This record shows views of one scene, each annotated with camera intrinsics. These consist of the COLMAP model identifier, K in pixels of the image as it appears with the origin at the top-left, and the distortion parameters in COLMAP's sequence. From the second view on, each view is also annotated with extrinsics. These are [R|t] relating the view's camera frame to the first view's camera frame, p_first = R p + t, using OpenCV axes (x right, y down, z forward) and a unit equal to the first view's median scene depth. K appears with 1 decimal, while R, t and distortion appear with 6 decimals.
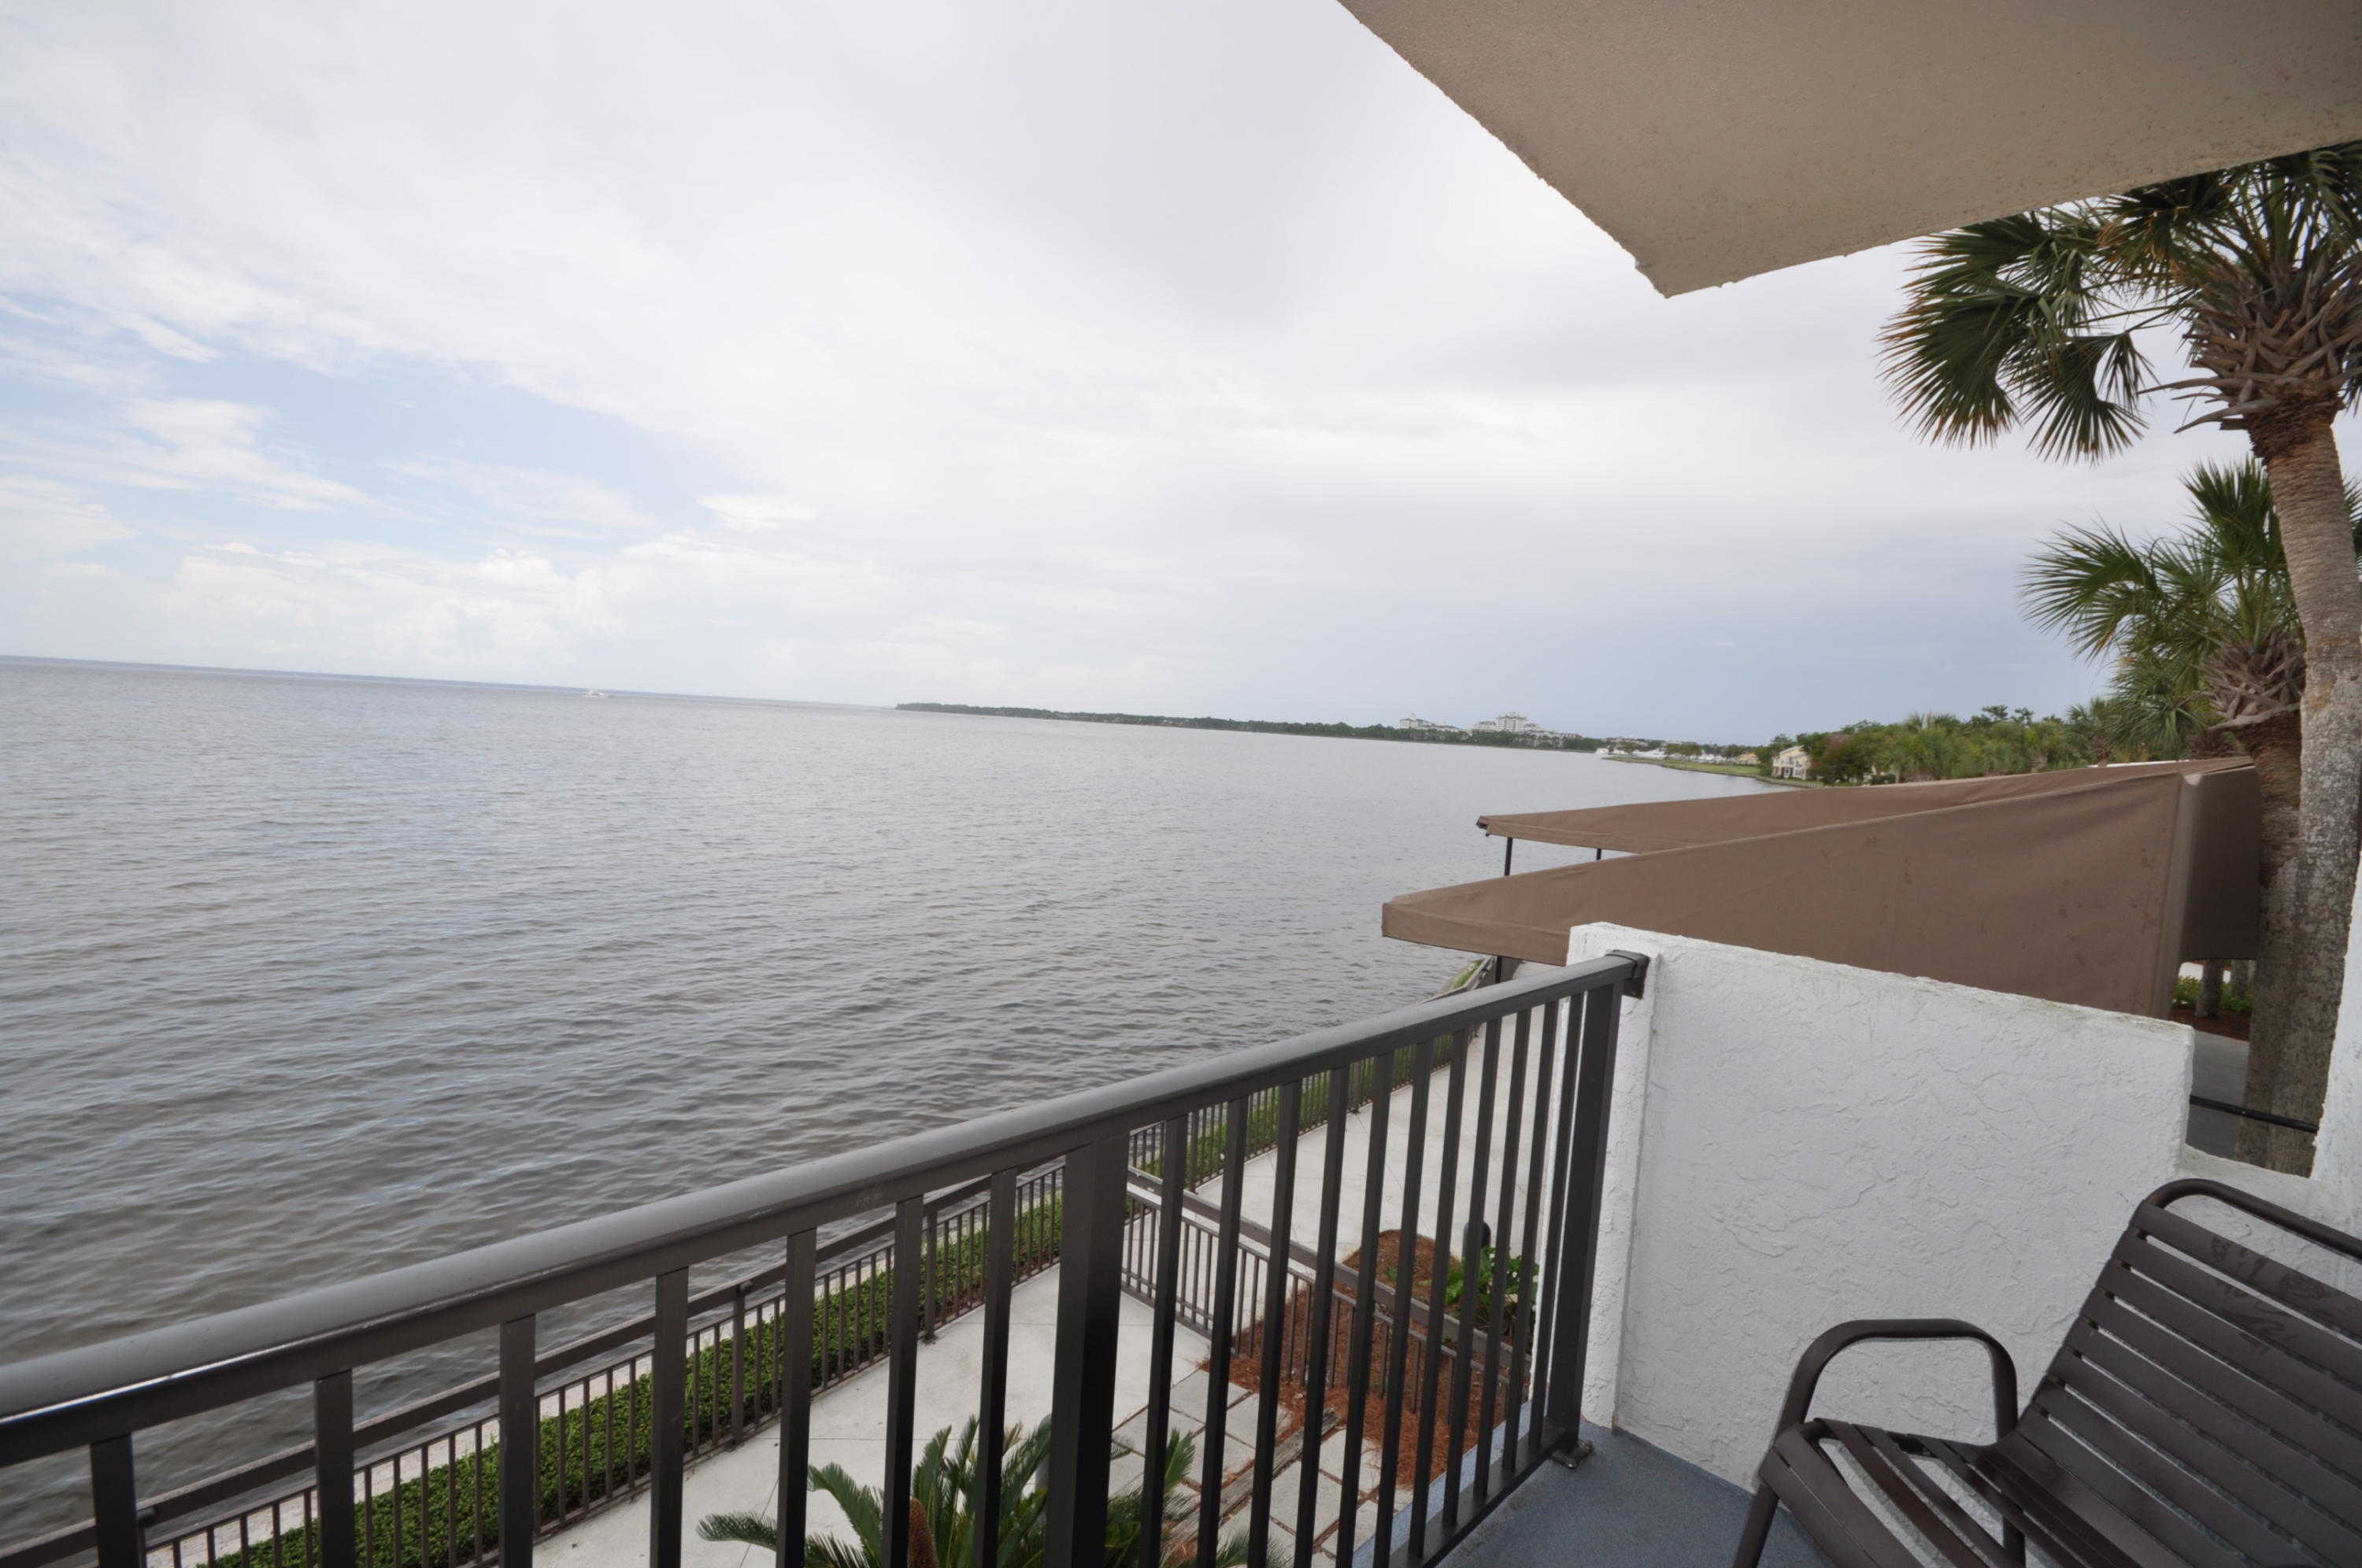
lens RADIAL K [[1035.2, 0, 1178.8], [0, 1035.2, 802.7], [0, 0, 1]] dist [0.005065, -0.008514]
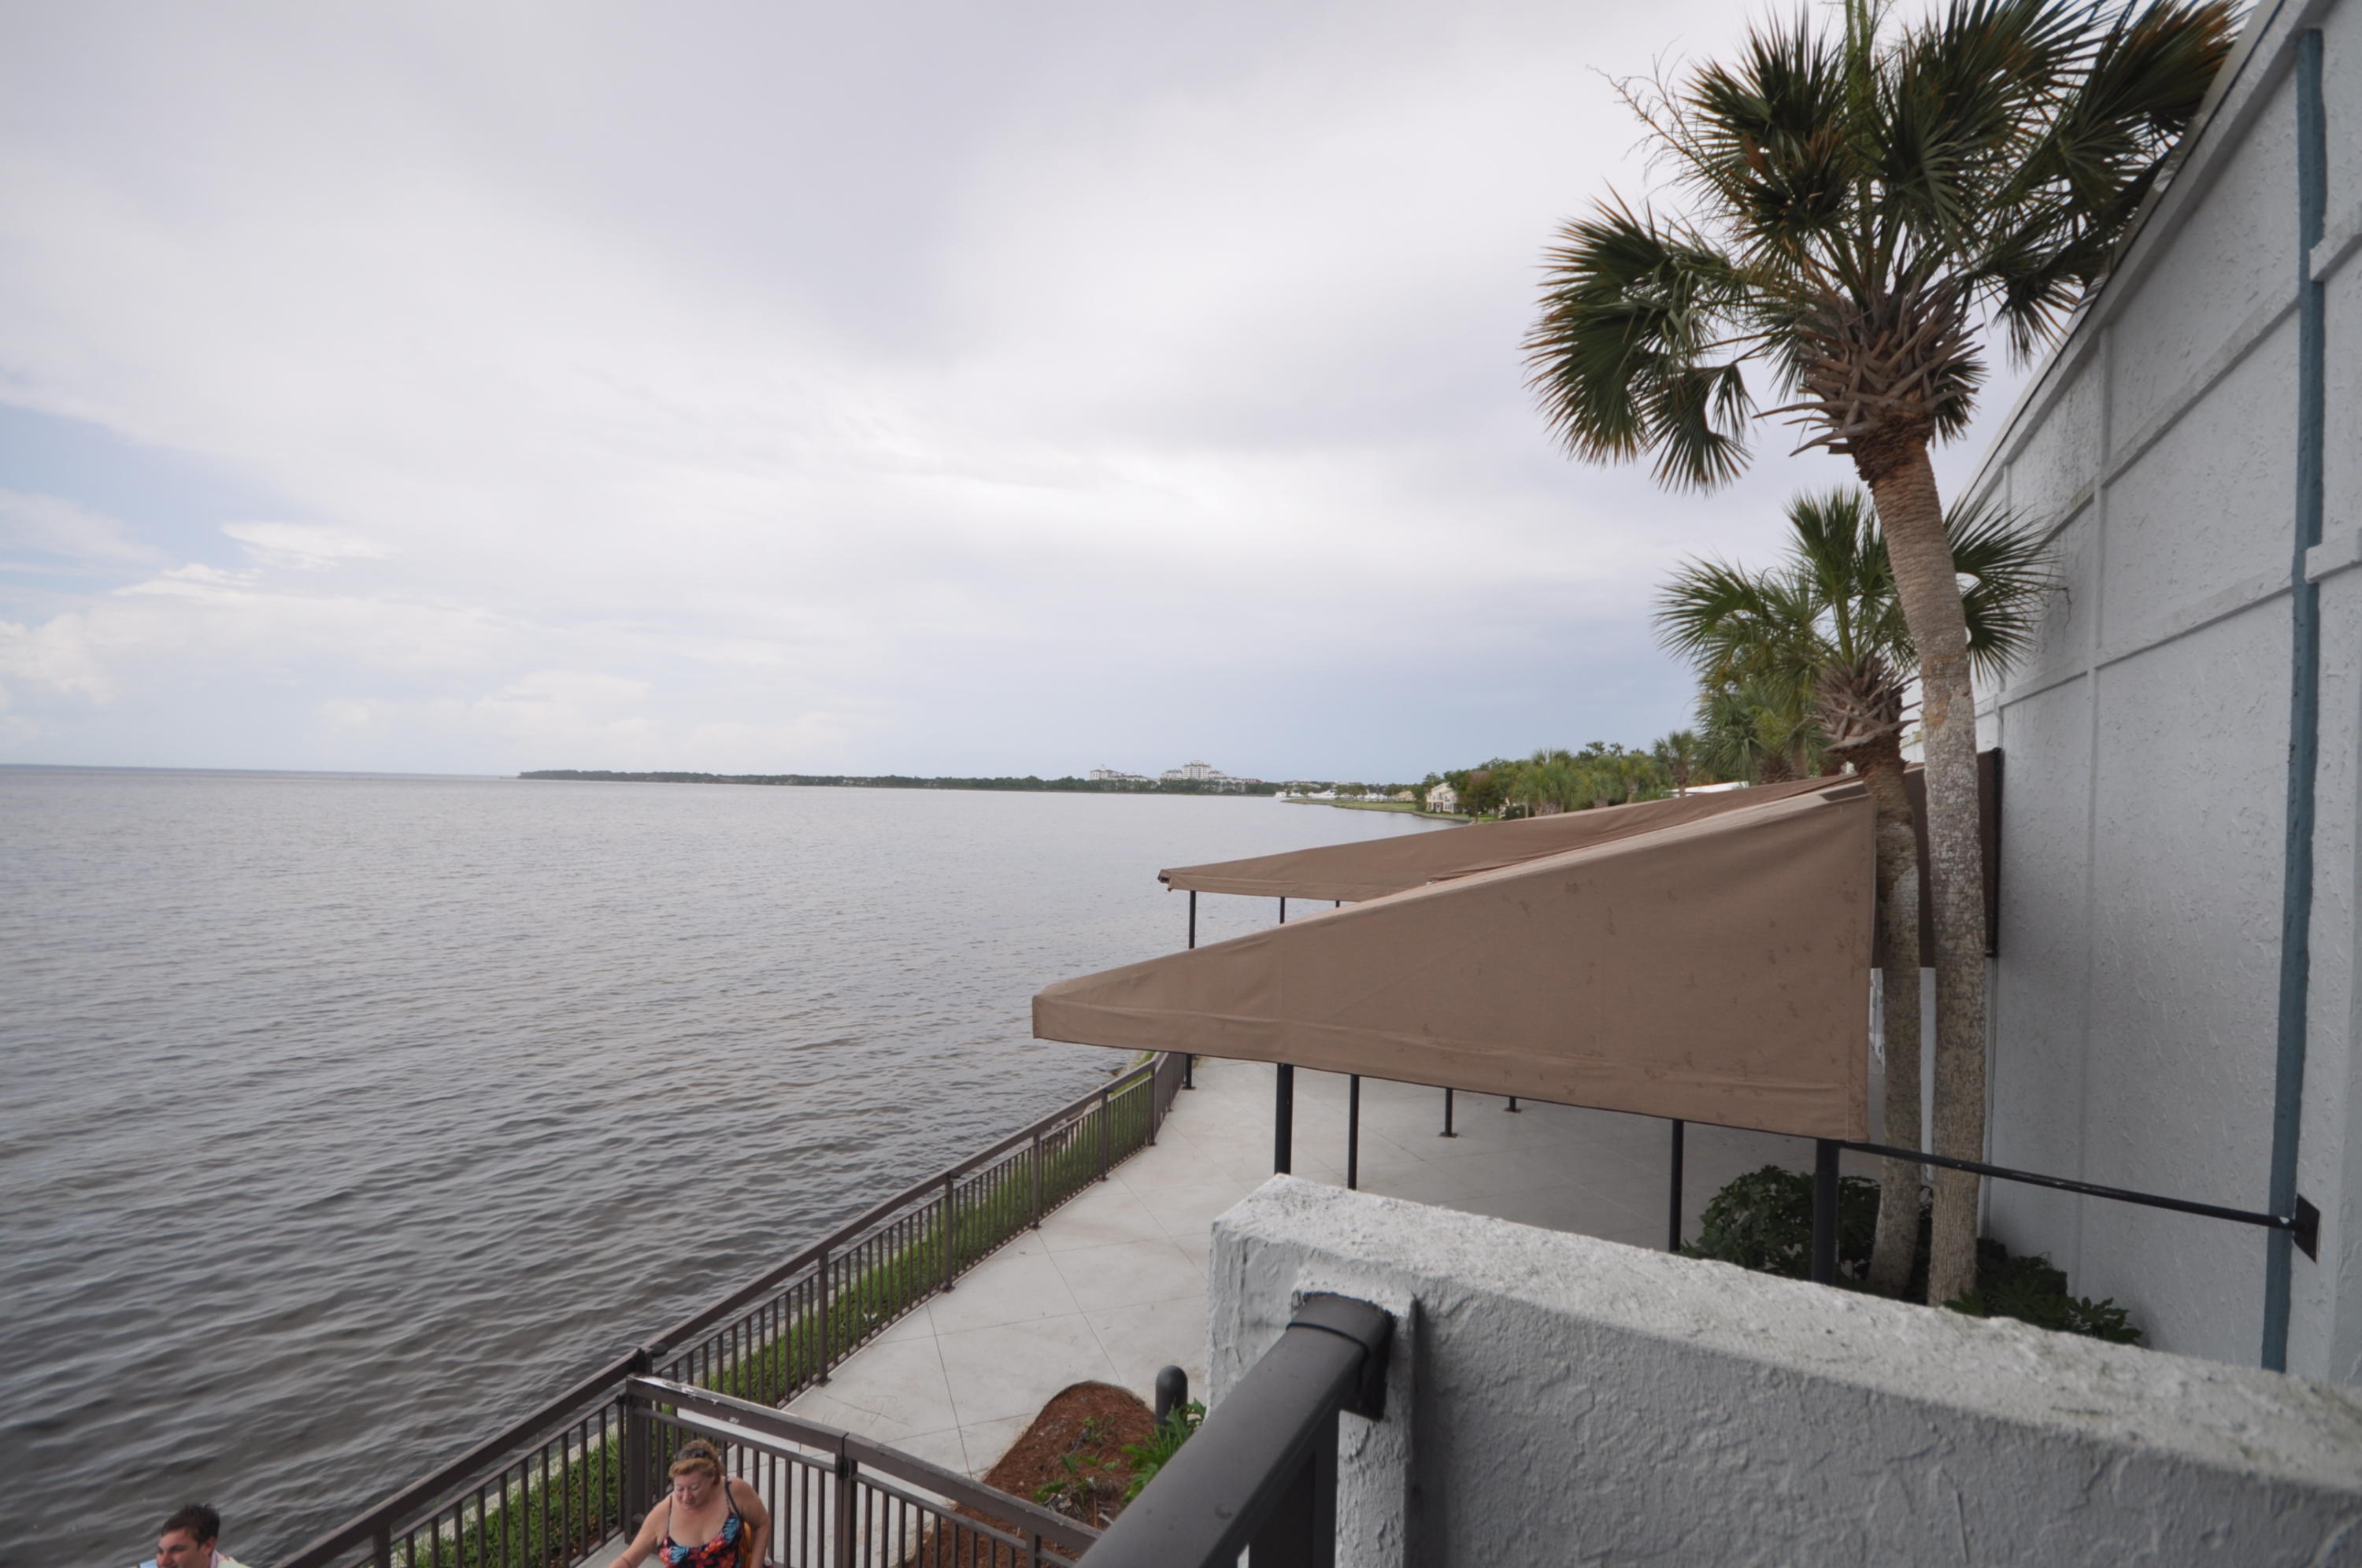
lens RADIAL K [[1052.9, 0, 1172.4], [0, 1052.9, 799.9], [0, 0, 1]] dist [-0.005230, -0.000195]
pose [[0.958774, -0.040654, 0.281245, 0.095834], [0.056066, 0.997322, -0.046967, -0.011964], [-0.278582, 0.060799, 0.958486, 0.223656]]
